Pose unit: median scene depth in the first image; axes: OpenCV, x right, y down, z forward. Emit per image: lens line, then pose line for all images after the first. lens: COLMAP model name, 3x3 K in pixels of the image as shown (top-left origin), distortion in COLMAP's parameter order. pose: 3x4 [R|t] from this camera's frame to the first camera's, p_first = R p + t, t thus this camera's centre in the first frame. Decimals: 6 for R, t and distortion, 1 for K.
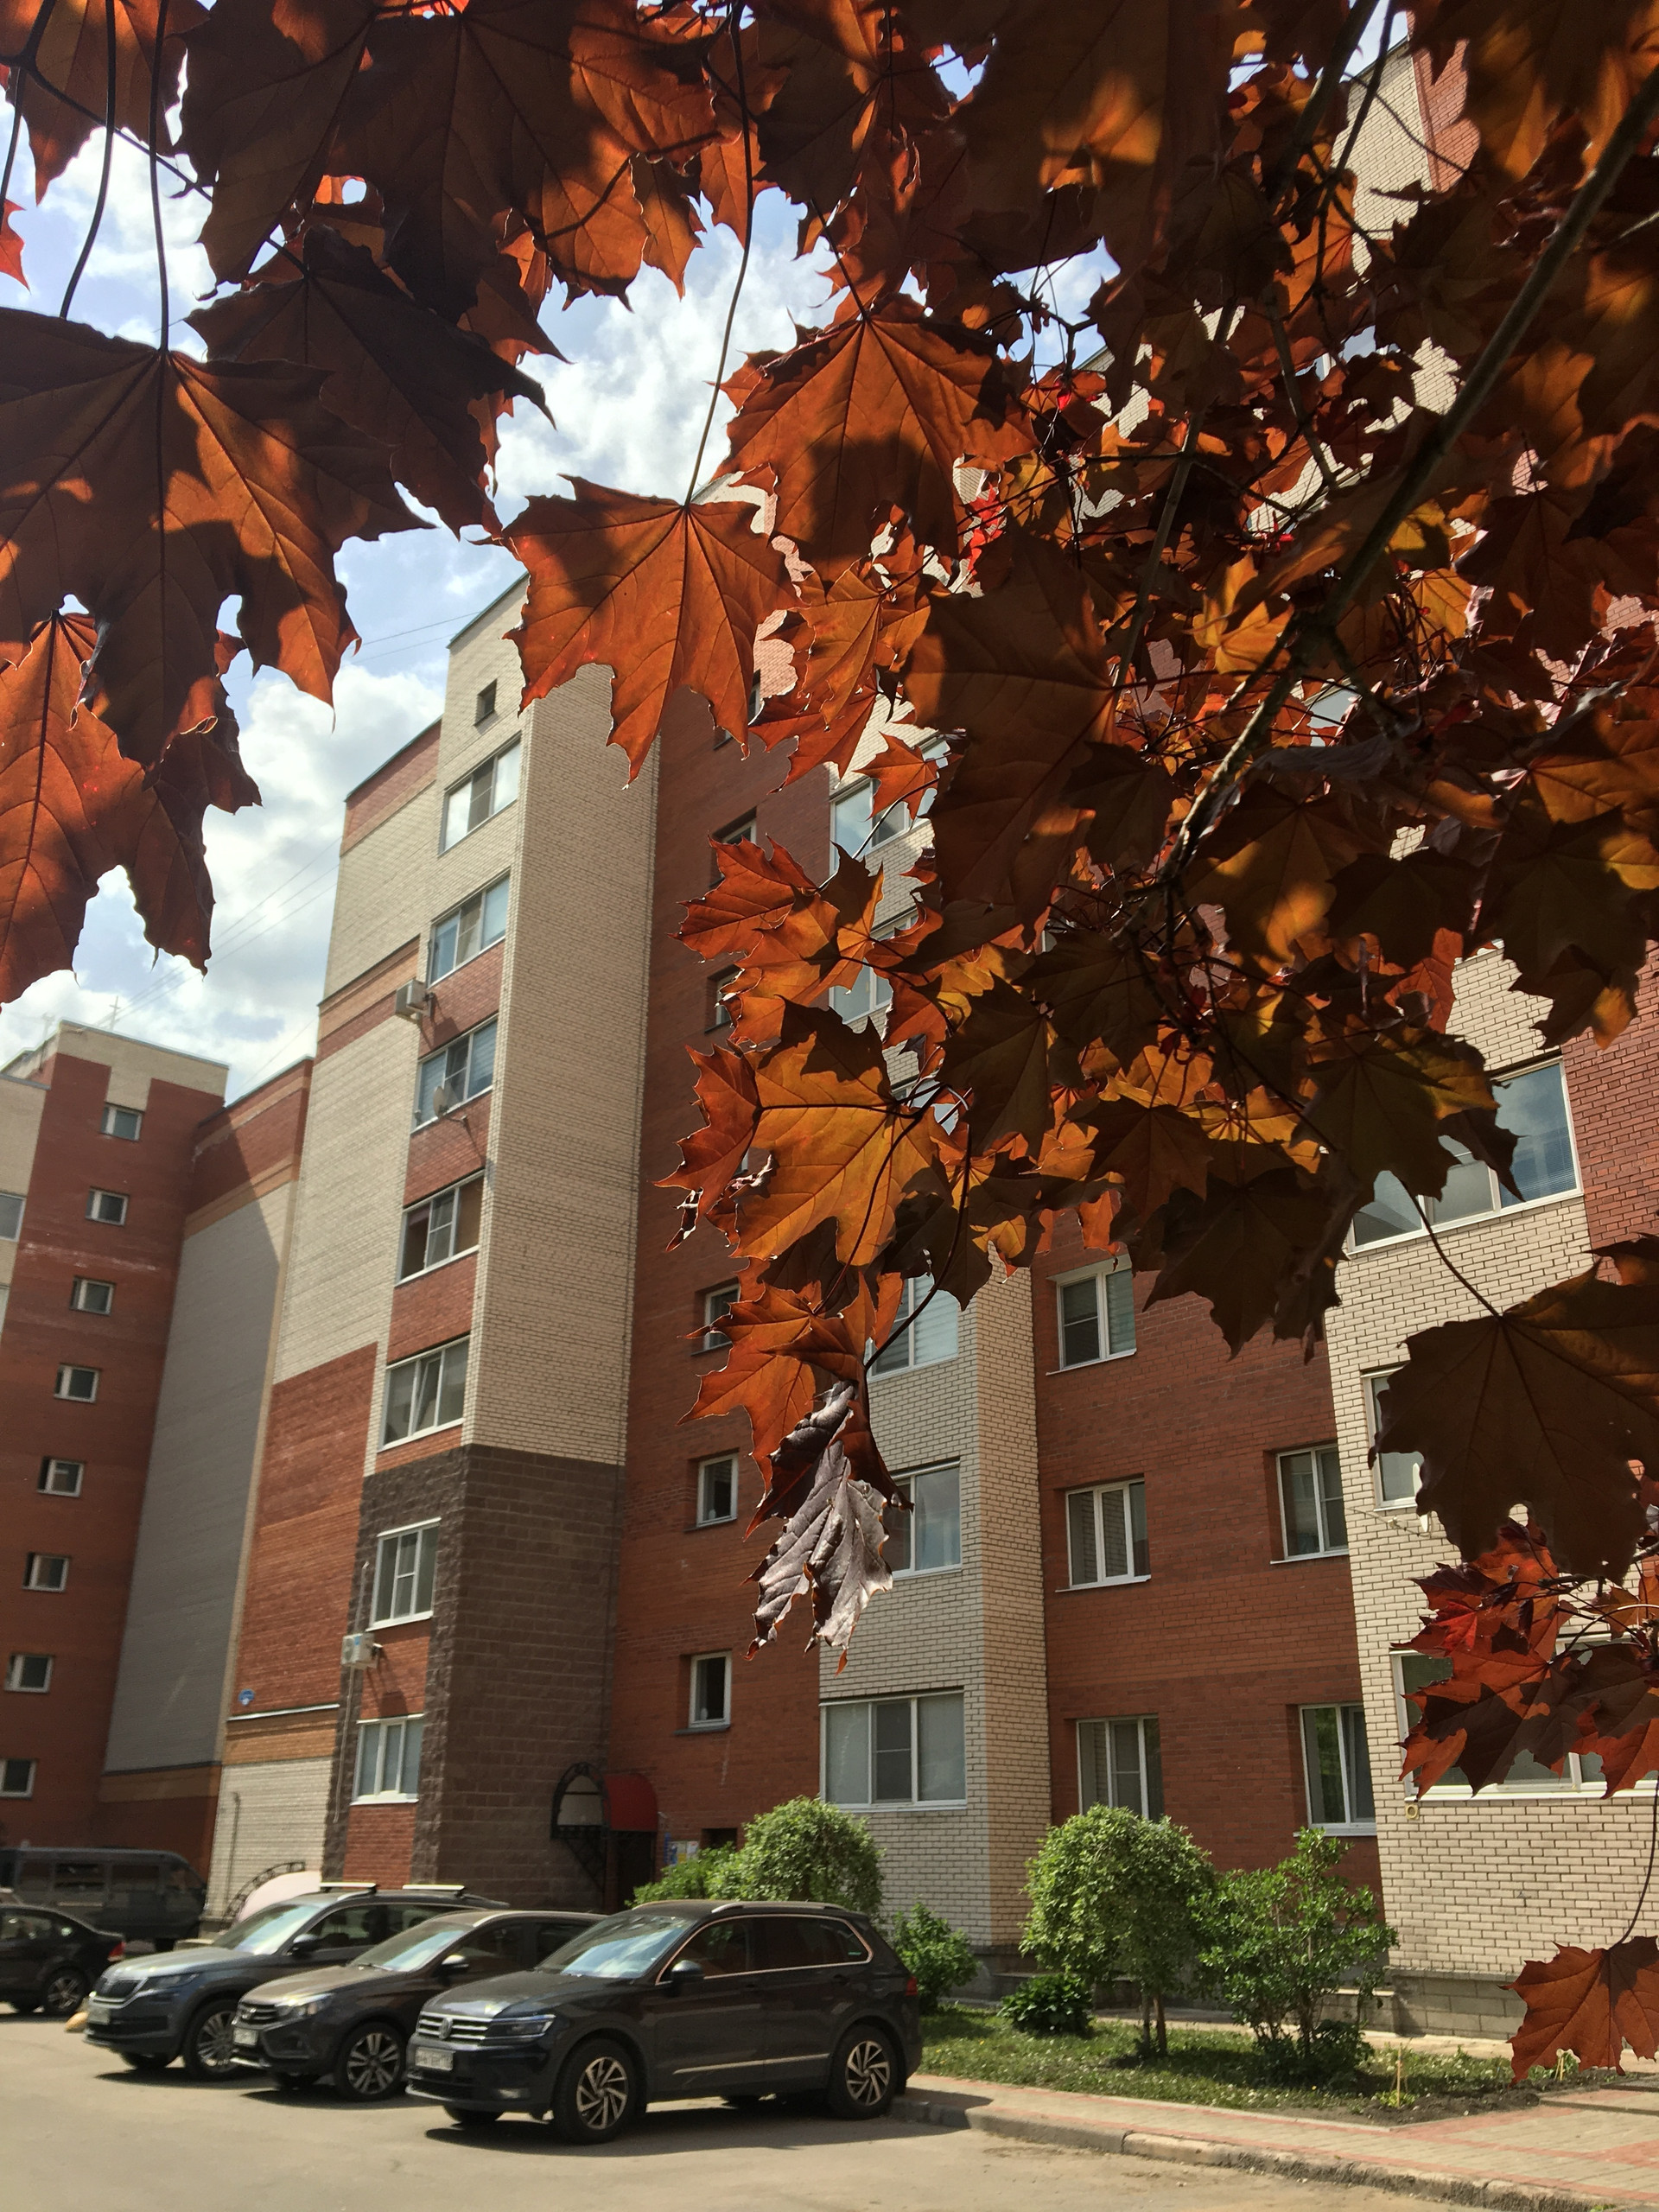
lens RADIAL K [[1868.1, 0, 829.5], [0, 1868.1, 1106.0], [0, 0, 1]] dist [0.083654, -0.122424]
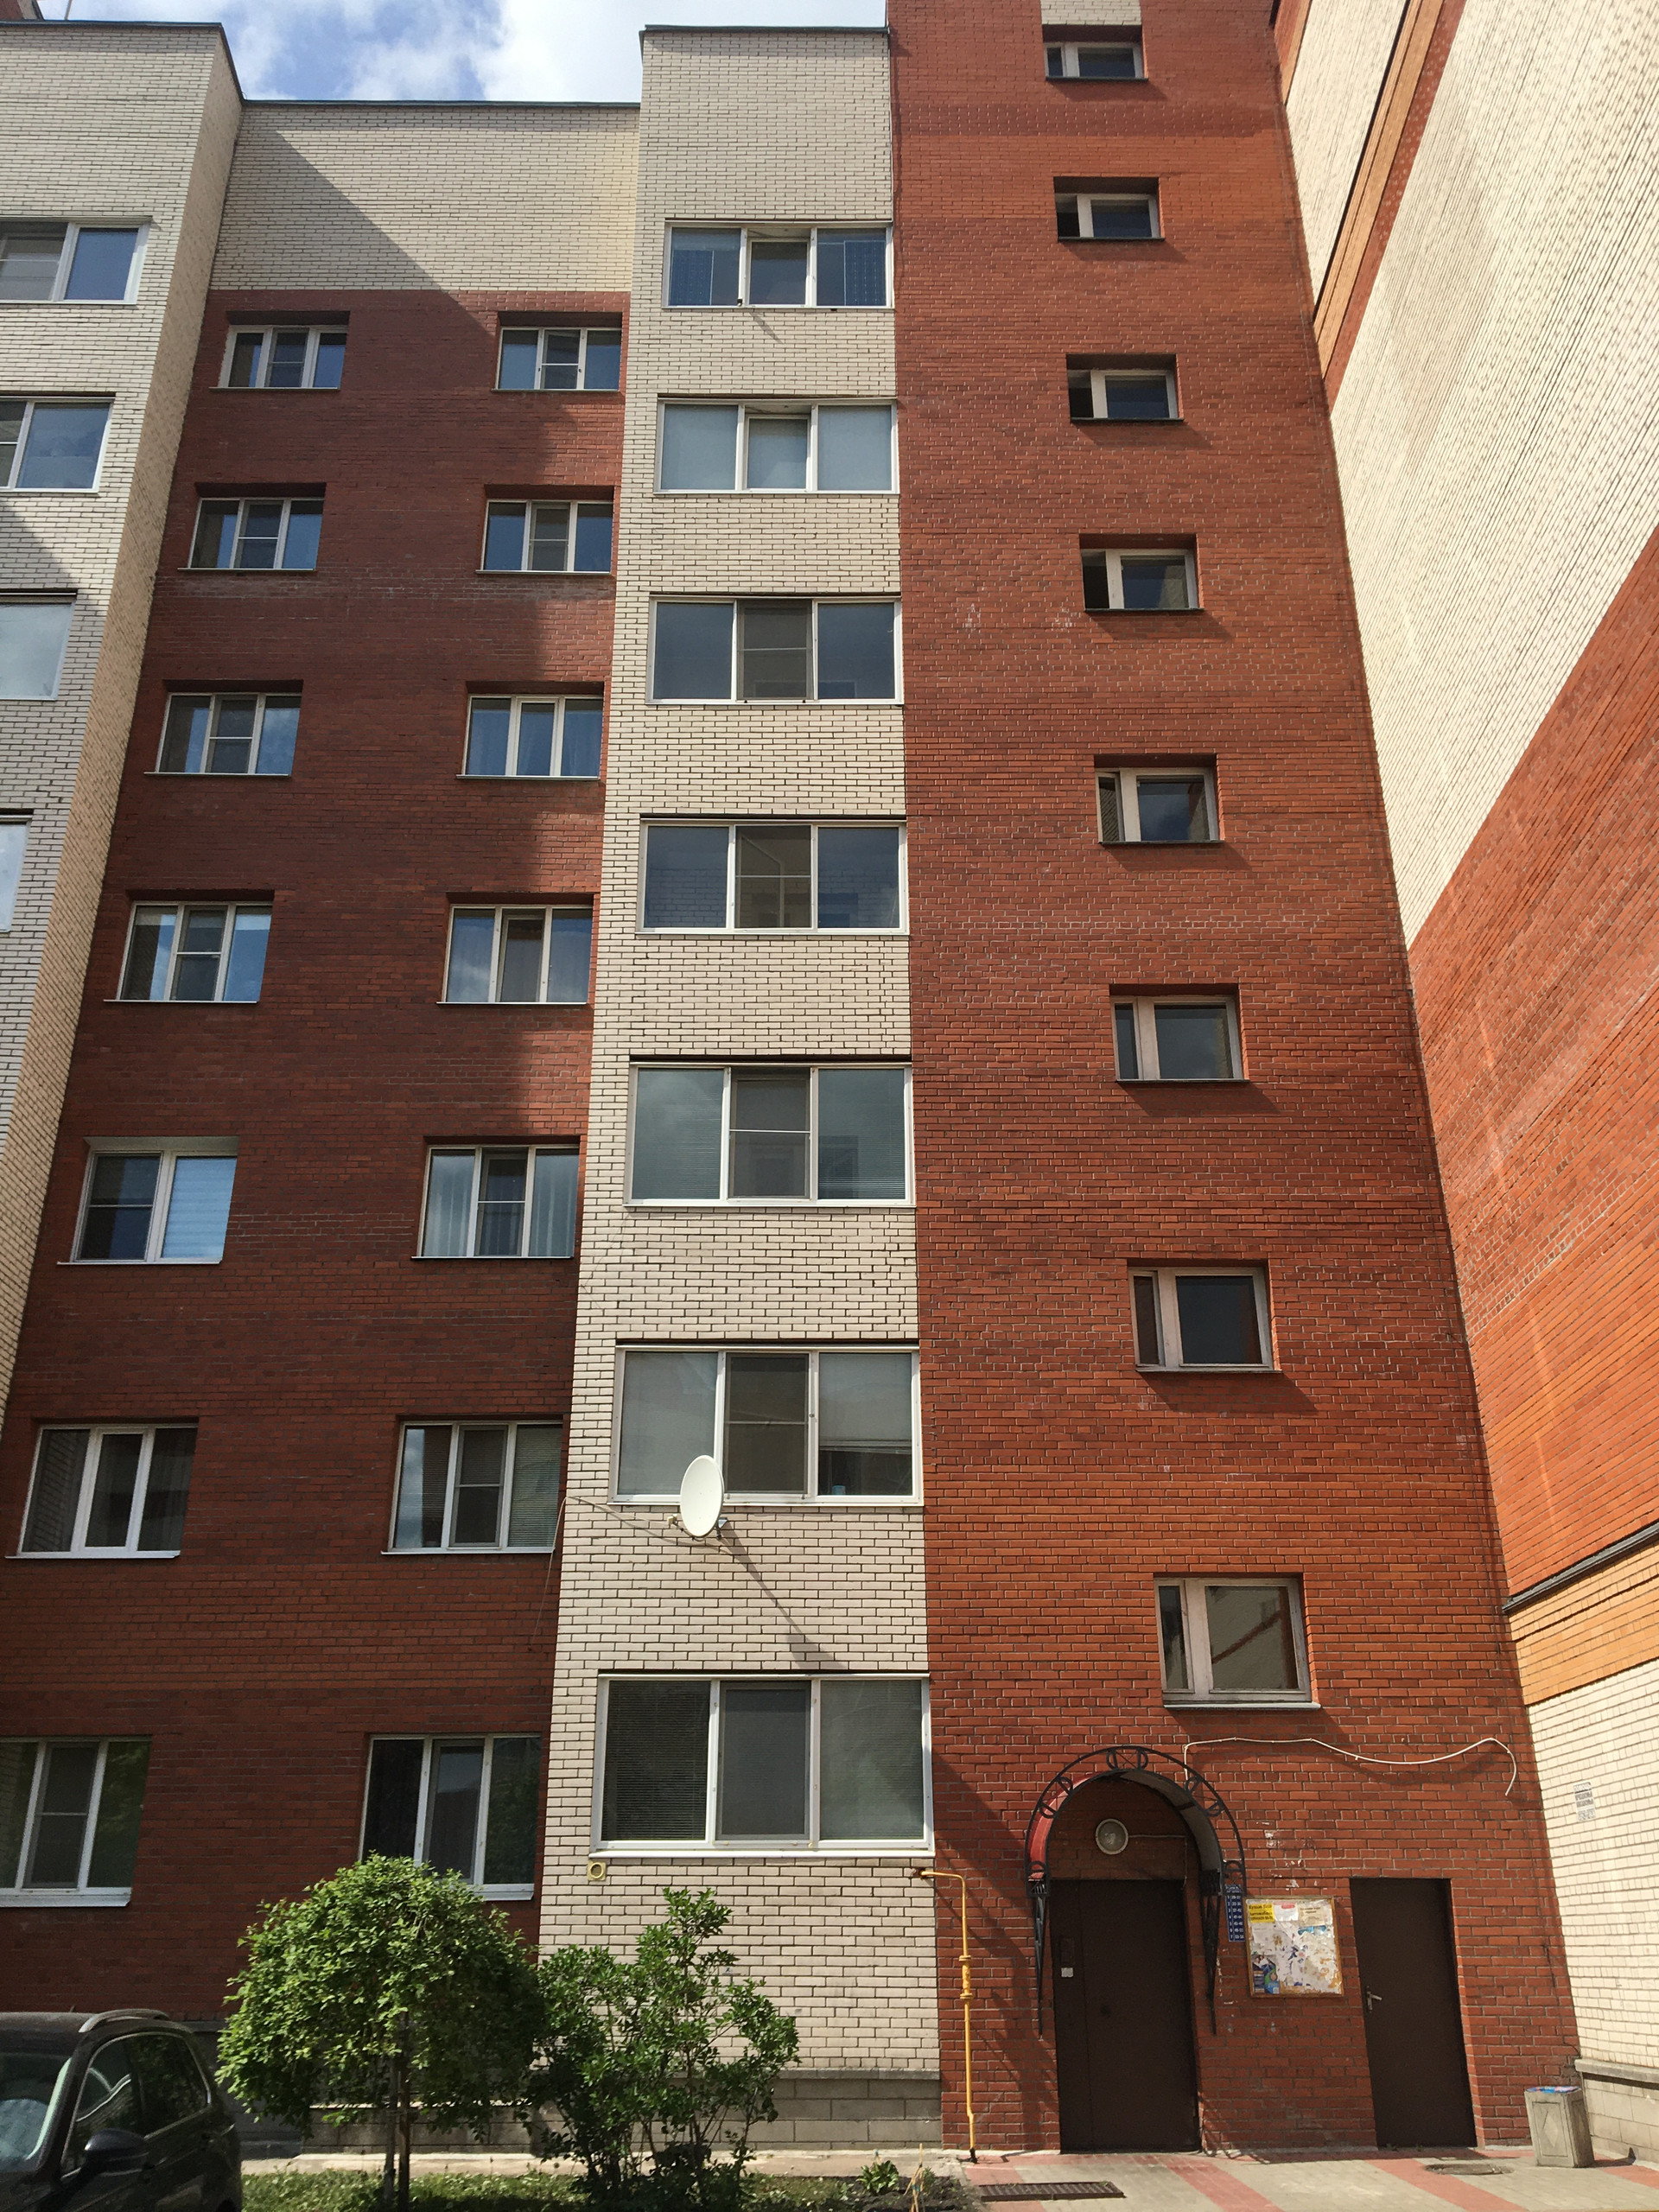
lens RADIAL K [[1868.1, 0, 829.5], [0, 1868.1, 1106.0], [0, 0, 1]] dist [0.083654, -0.122424]
pose [[0.650700, 0.303403, 0.696086, -0.299630], [-0.279670, 0.948023, -0.151779, 0.156484], [-0.705956, -0.095912, 0.701731, 0.390421]]
